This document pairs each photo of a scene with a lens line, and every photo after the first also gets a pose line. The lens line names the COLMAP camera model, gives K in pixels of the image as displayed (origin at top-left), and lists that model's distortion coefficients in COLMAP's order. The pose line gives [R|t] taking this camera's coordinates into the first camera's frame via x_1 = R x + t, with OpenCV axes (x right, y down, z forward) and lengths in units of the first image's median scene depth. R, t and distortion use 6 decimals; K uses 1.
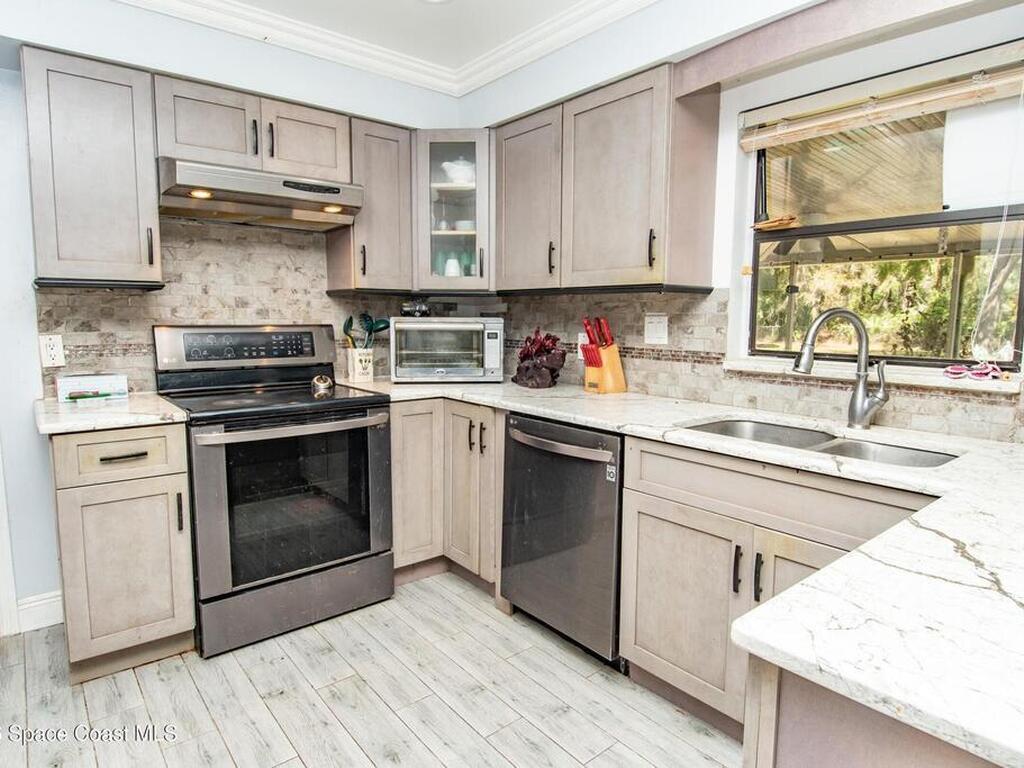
lens RADIAL K [[605.4, 0, 512.0], [0, 605.4, 384.0], [0, 0, 1]] dist [-0.002212, -0.001036]
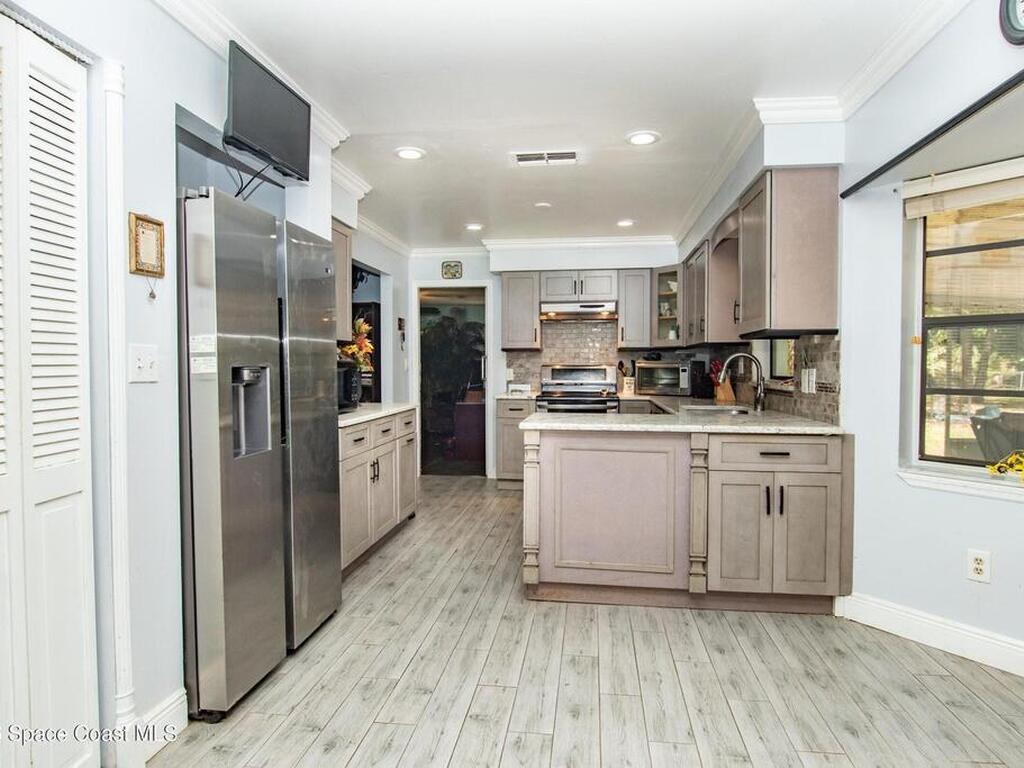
lens RADIAL K [[562.7, 0, 512.0], [0, 562.7, 384.0], [0, 0, 1]] dist [0.000624, 0.000129]
pose [[0.673541, 0.012013, -0.739052, 1.064502], [-0.080019, 0.995177, -0.056750, 0.123486], [0.734806, 0.097361, 0.671253, -0.654670]]
